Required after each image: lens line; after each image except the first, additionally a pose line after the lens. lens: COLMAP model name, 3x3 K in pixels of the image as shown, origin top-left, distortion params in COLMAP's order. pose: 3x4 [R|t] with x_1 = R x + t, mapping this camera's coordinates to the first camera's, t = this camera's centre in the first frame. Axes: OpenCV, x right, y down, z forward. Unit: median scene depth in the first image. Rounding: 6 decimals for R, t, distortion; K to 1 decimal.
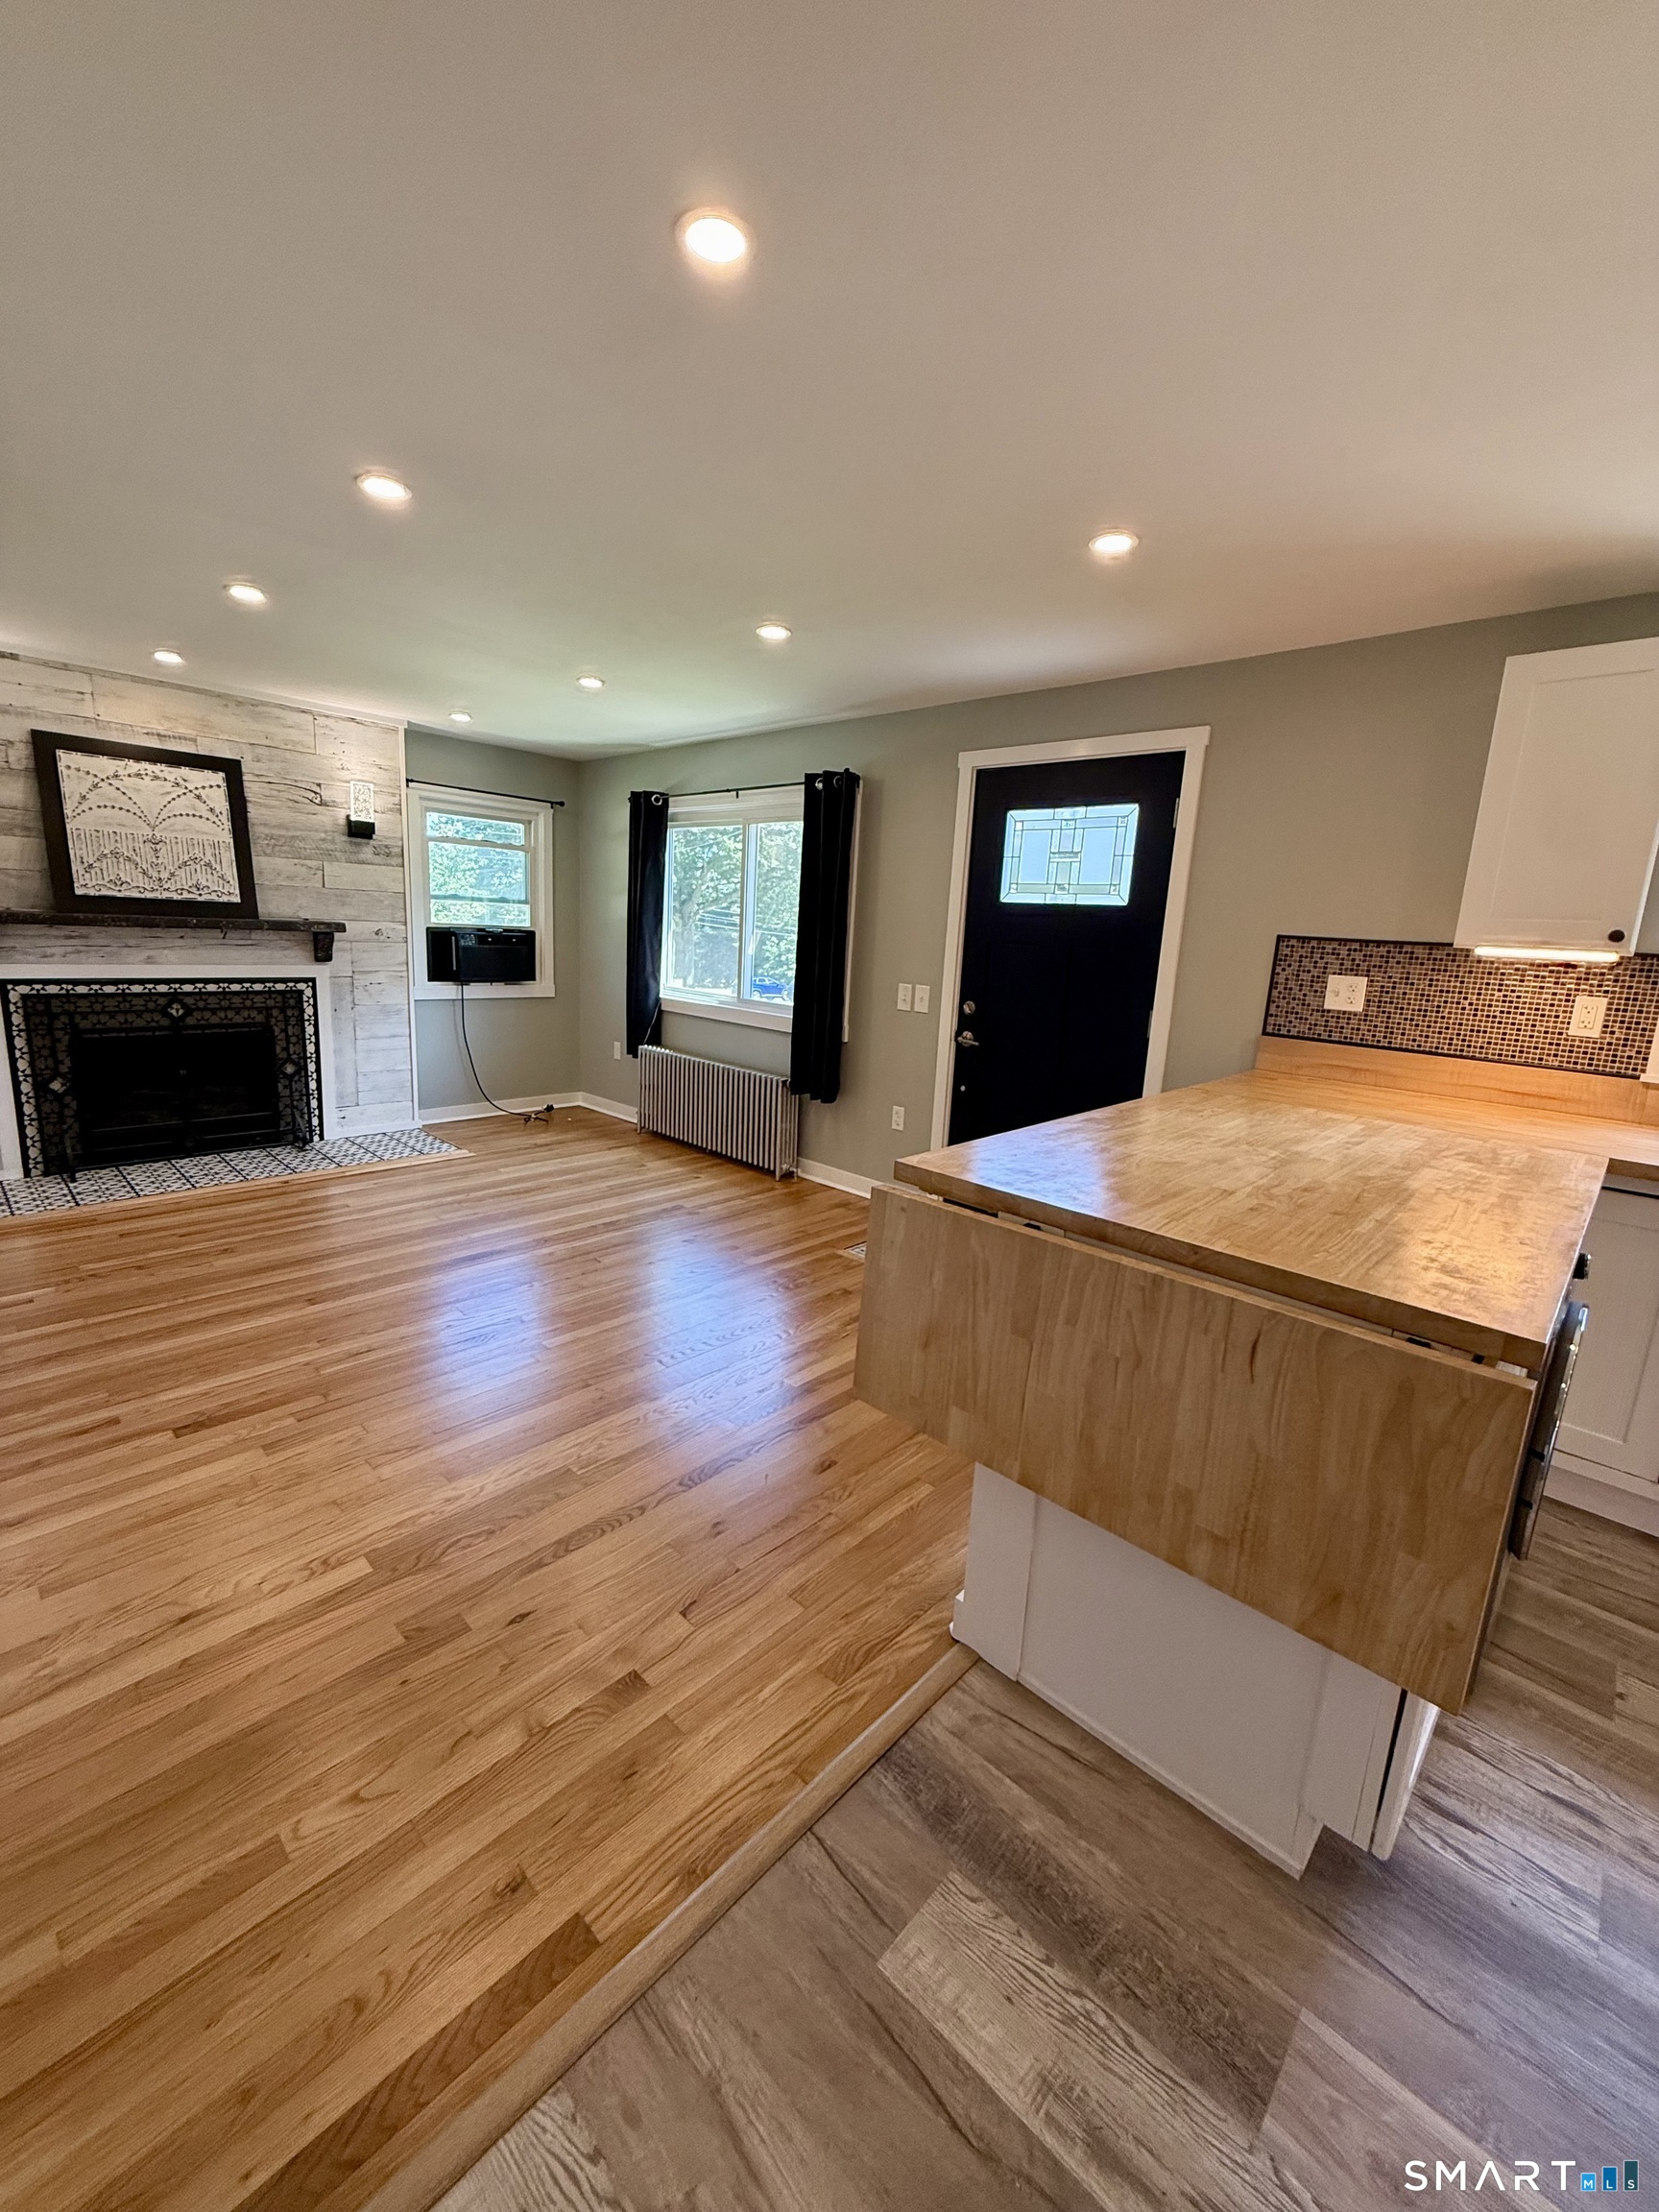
lens RADIAL K [[885.6, 0, 830.3], [0, 885.6, 1095.6], [0, 0, 1]] dist [0.000202, -0.000170]
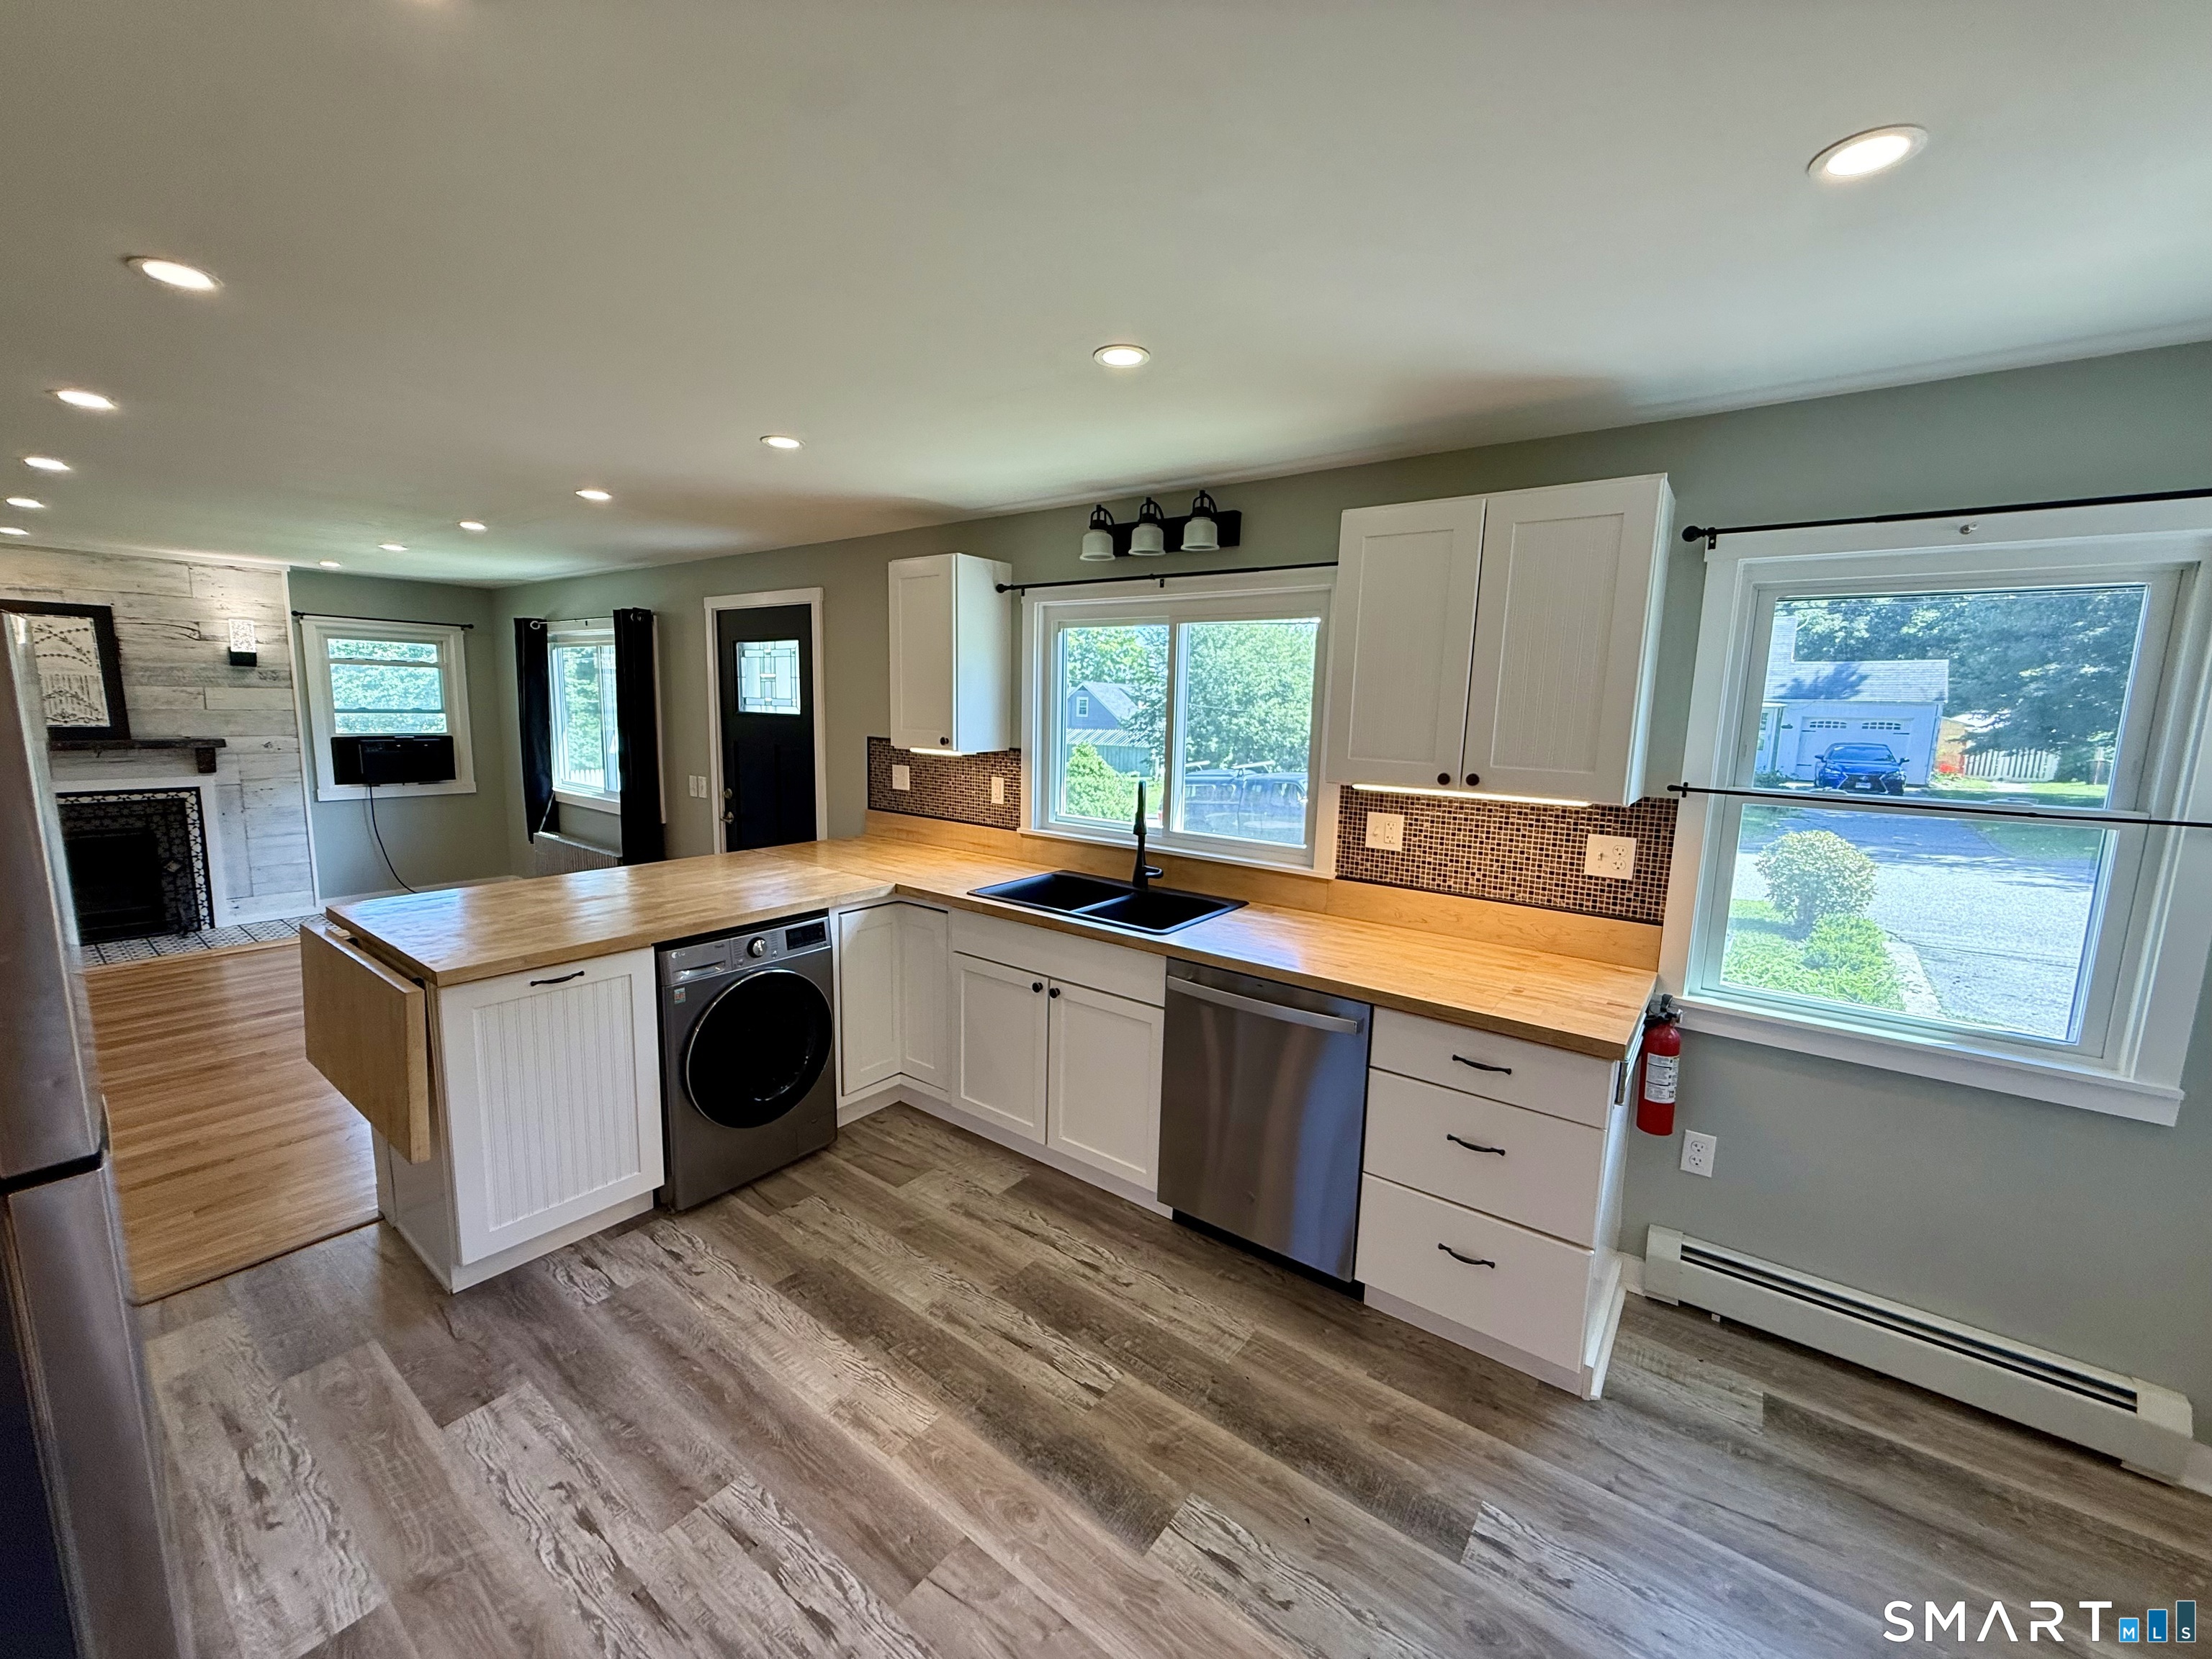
lens RADIAL K [[885.6, 0, 1103.4], [0, 885.6, 825.4], [0, 0, 1]] dist [0.000202, -0.000170]
pose [[0.993757, -0.042468, 0.103166, 0.476894], [0.047151, 0.997945, -0.043389, 0.022904], [-0.101111, 0.047983, 0.993717, -0.268732]]
